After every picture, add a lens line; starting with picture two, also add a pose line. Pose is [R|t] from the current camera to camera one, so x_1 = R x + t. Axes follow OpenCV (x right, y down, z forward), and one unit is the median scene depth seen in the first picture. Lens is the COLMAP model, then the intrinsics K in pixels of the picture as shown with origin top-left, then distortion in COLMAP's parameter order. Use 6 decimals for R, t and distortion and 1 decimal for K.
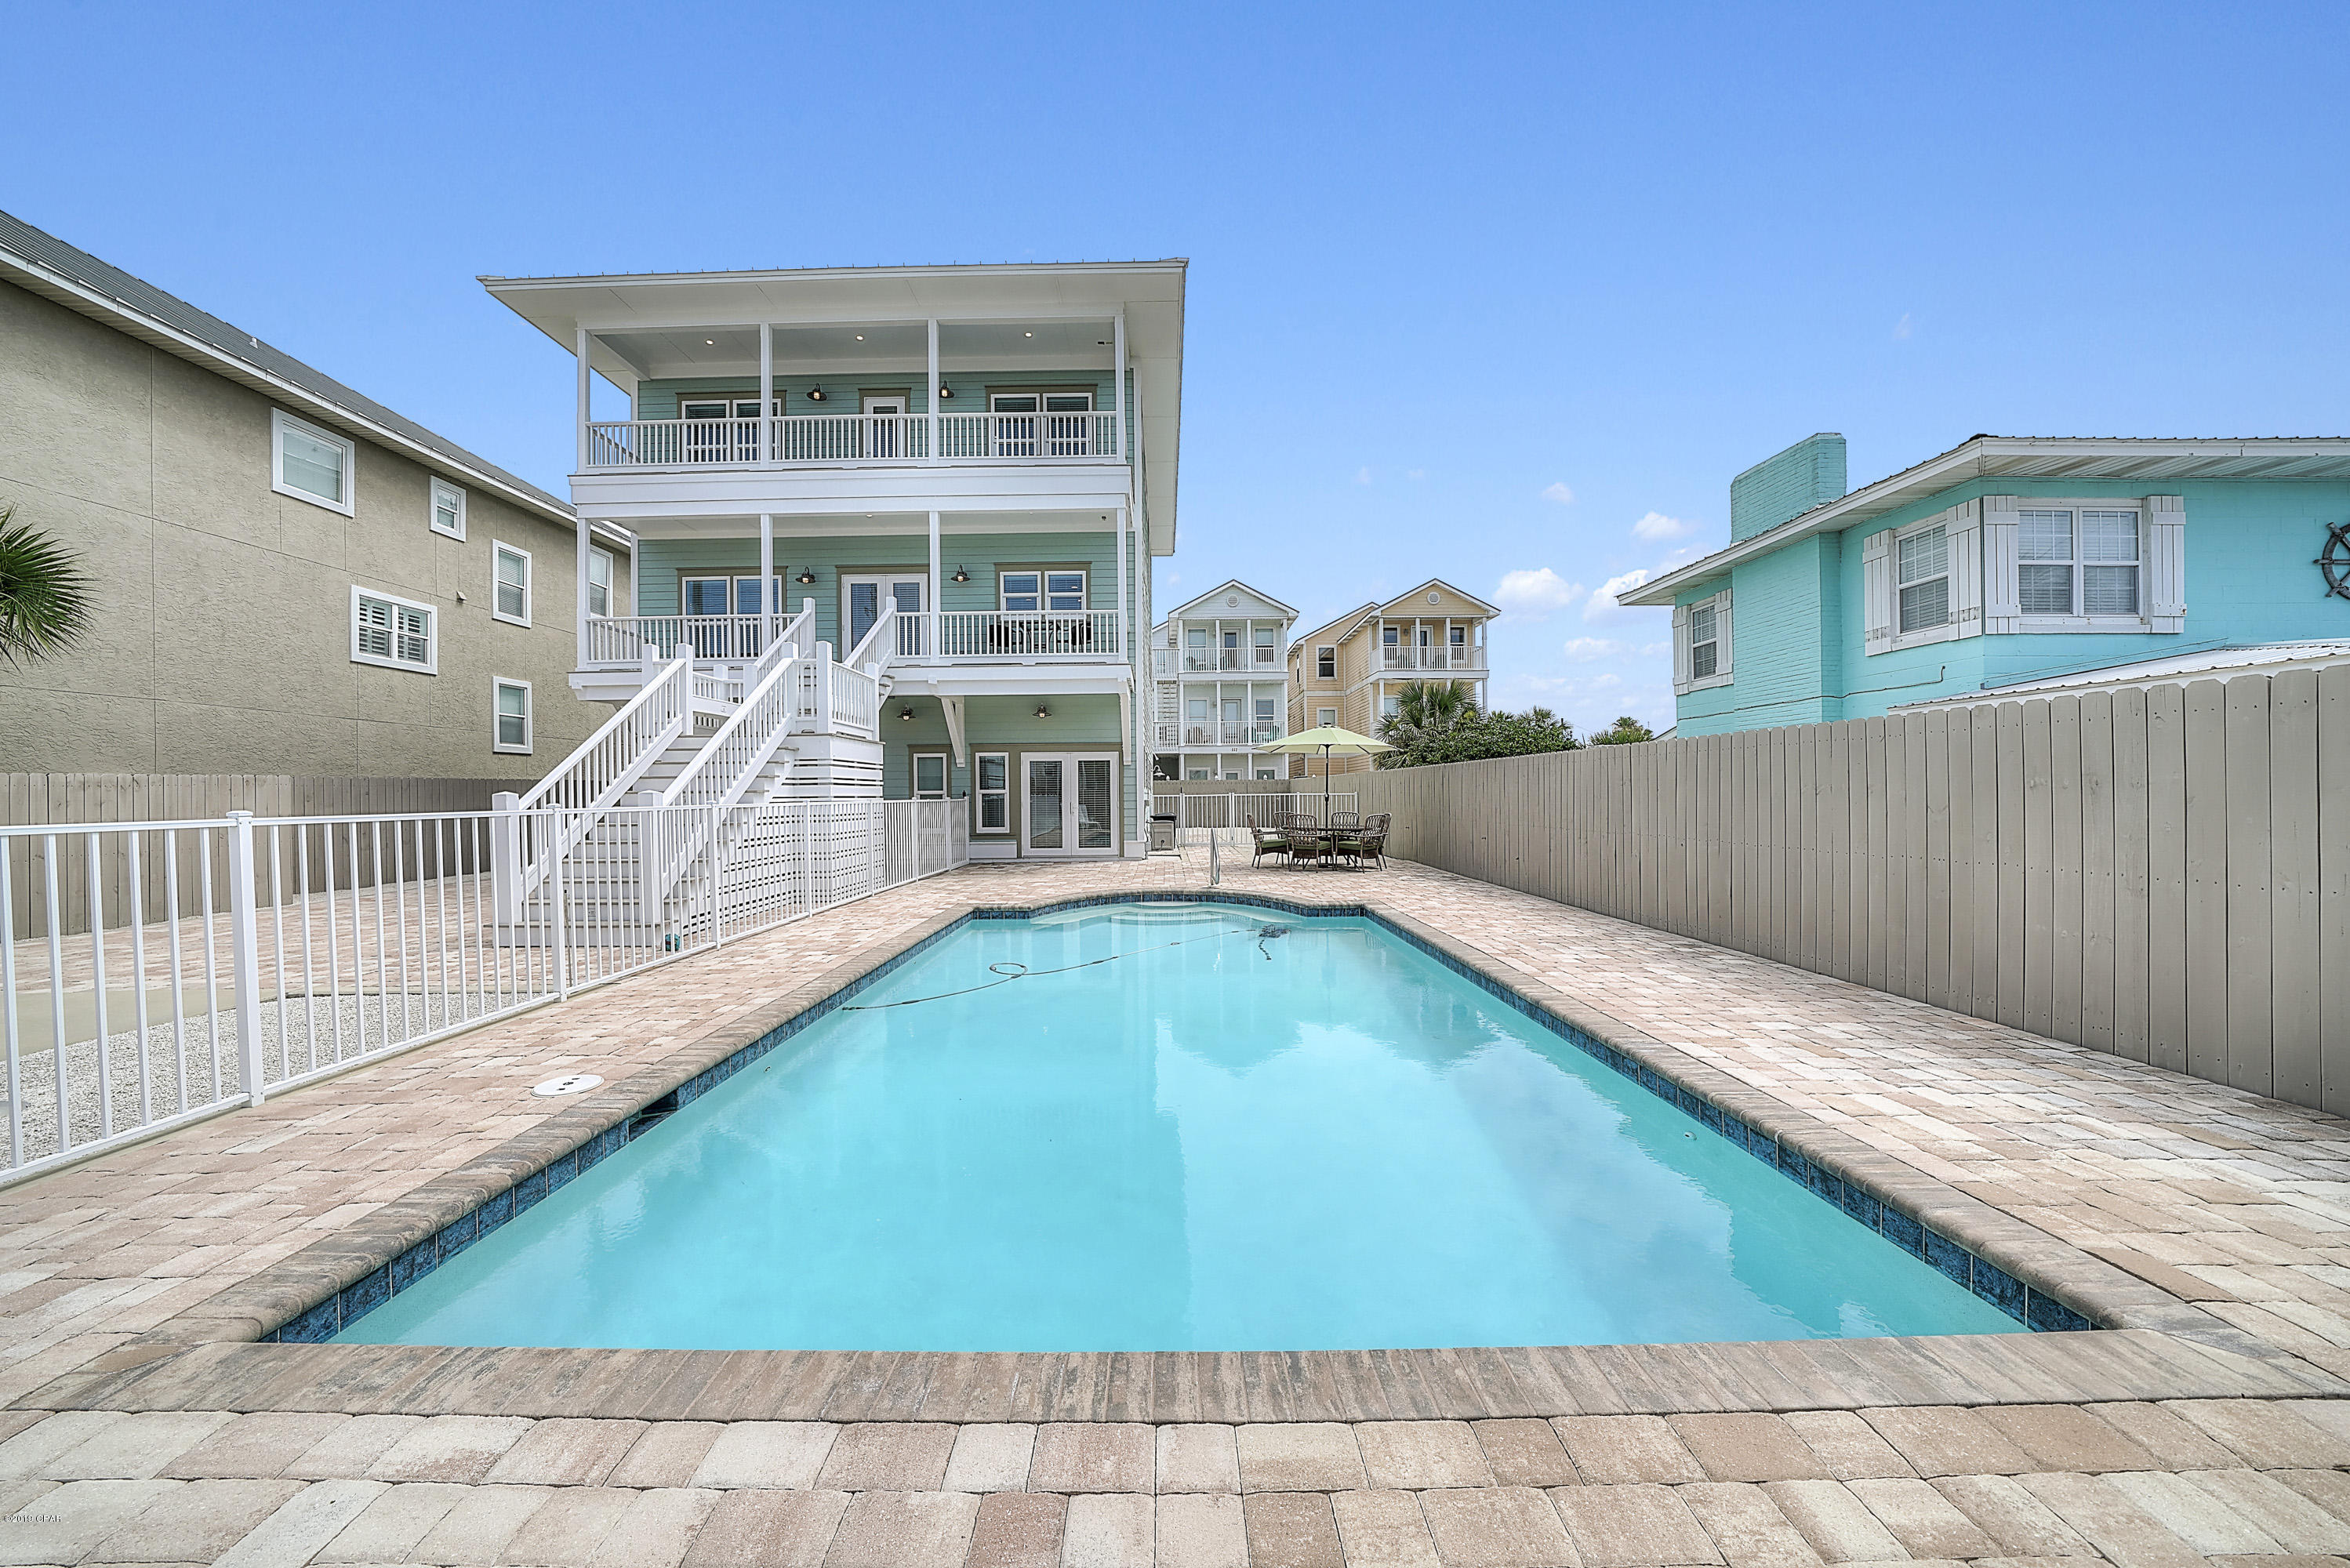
lens RADIAL K [[811.6, 0, 1163.1], [0, 811.6, 792.7], [0, 0, 1]] dist [-0.018877, 0.000293]
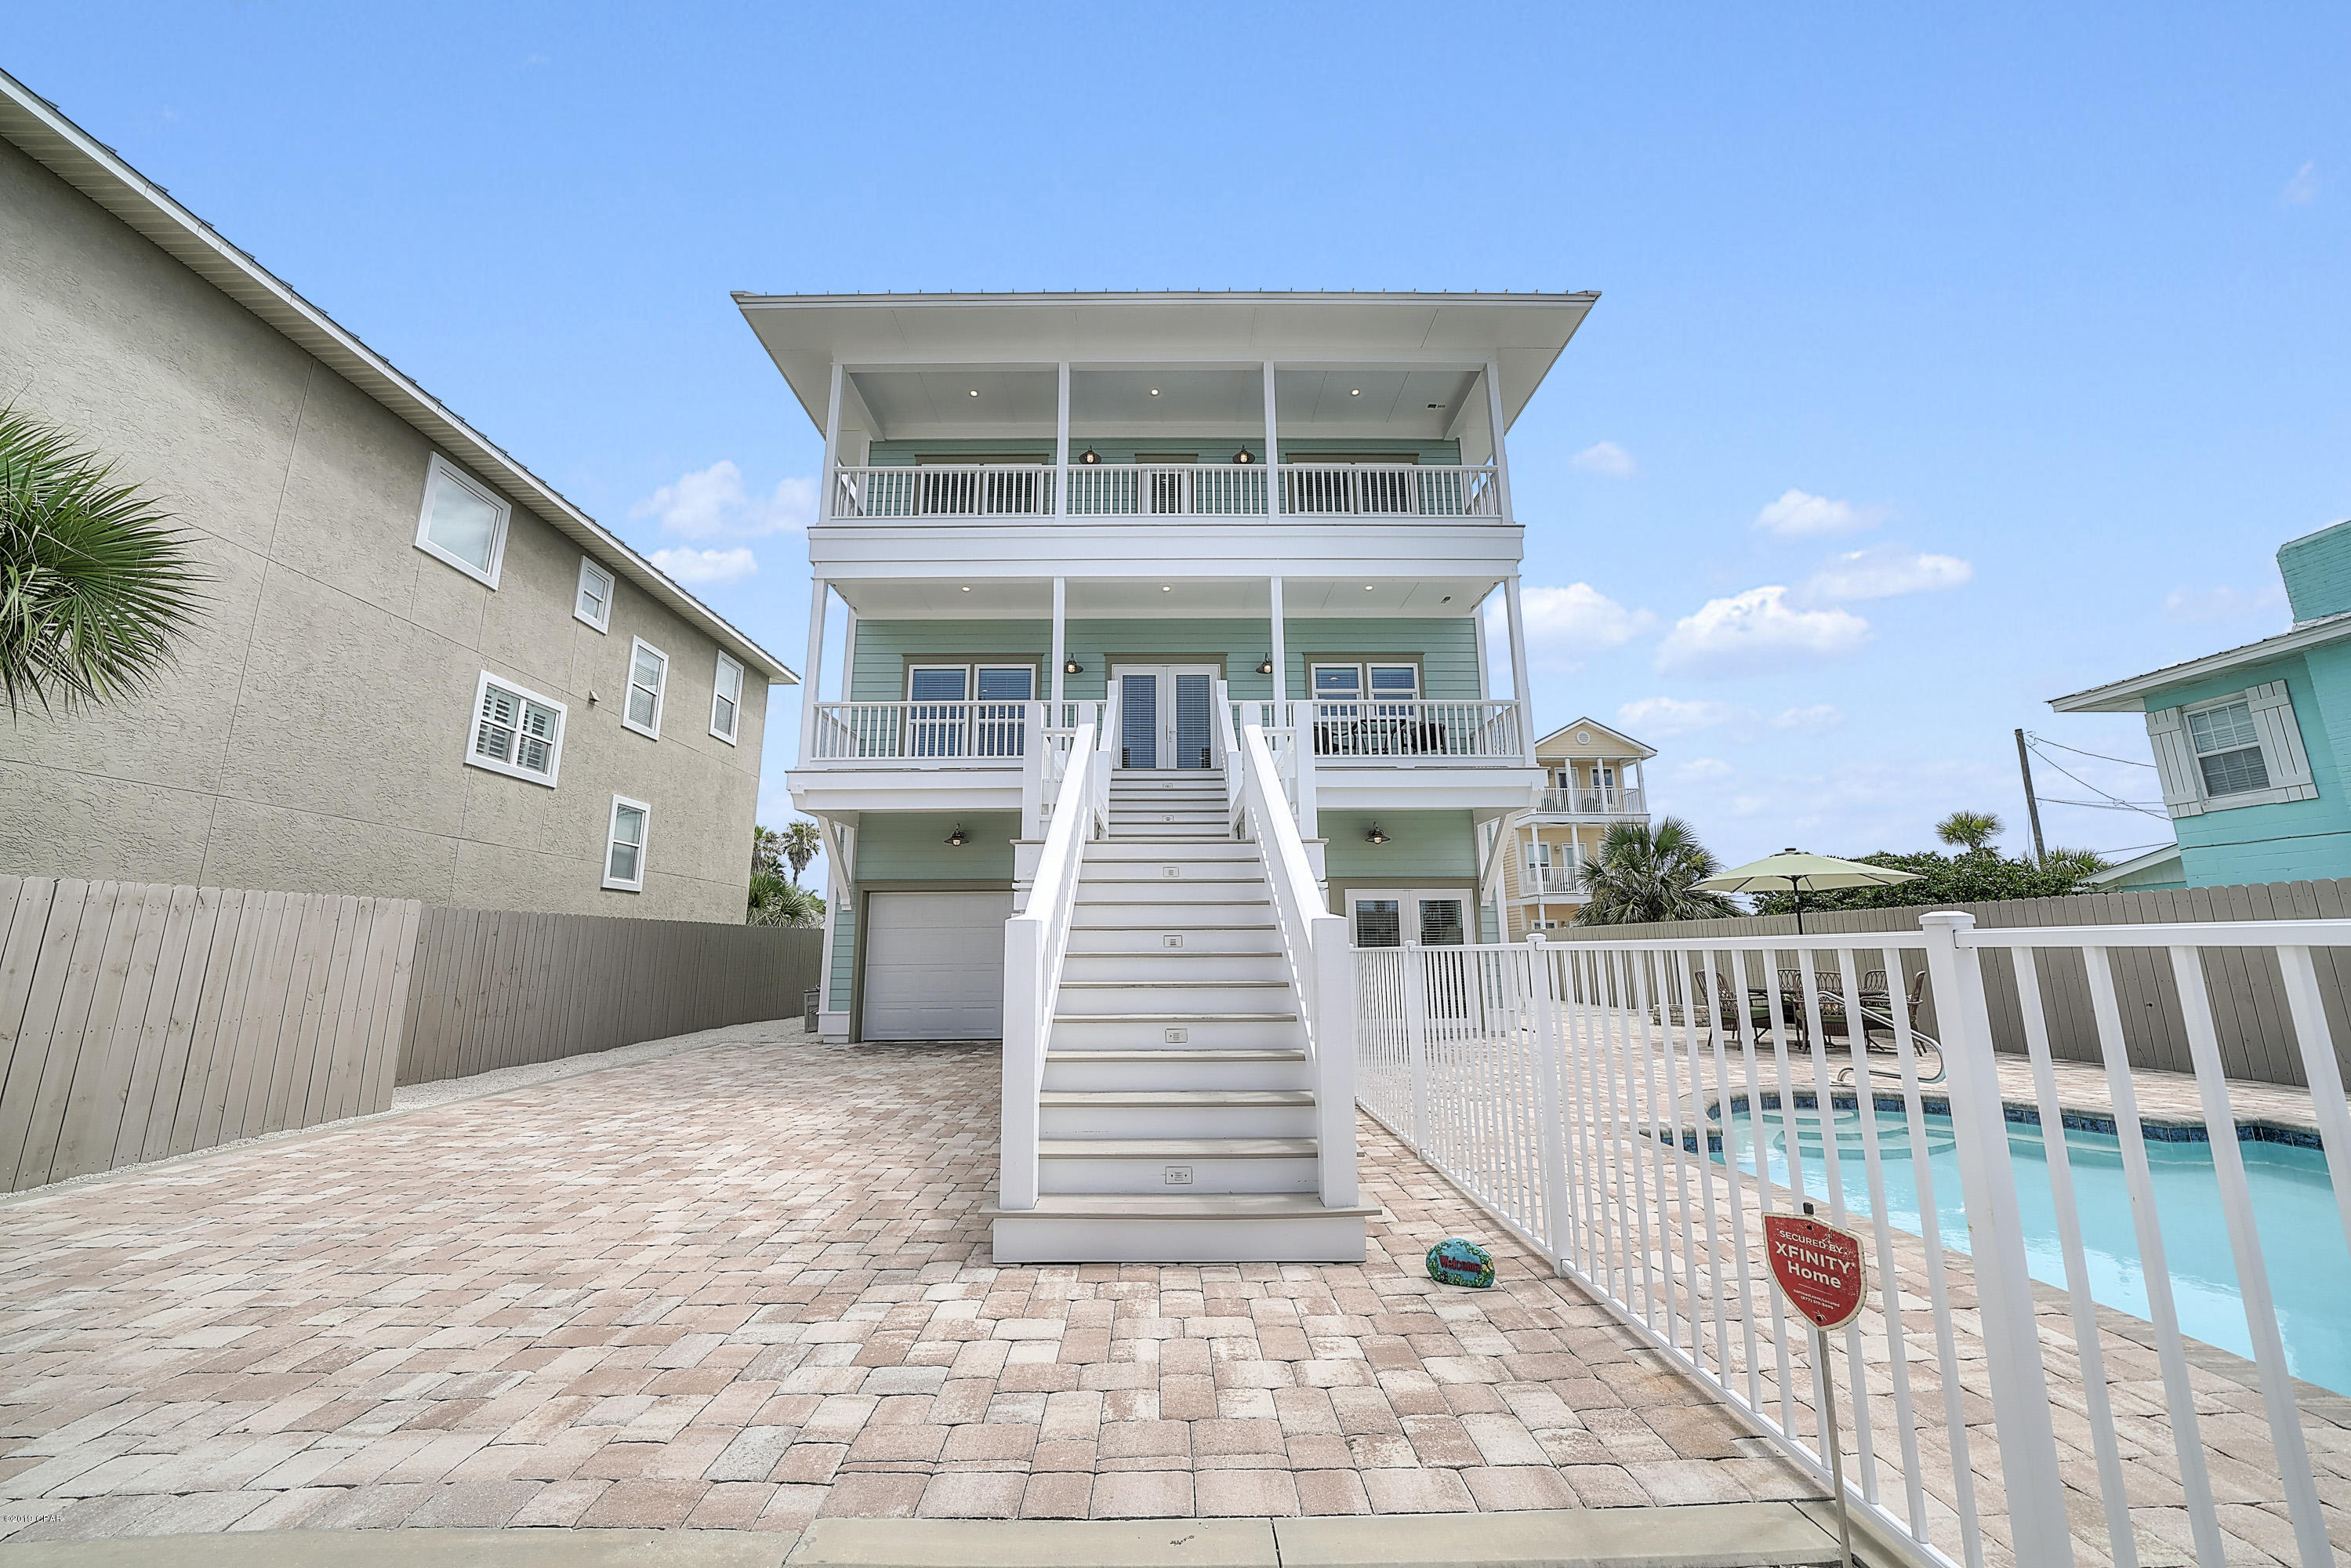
lens RADIAL K [[819.0, 0, 1173.8], [0, 819.0, 788.4], [0, 0, 1]] dist [-0.021320, -0.000165]
pose [[0.999922, 0.007554, 0.009928, -0.345182], [-0.005454, 0.980458, -0.196654, 0.008720], [-0.011219, 0.196585, 0.980423, 0.233484]]
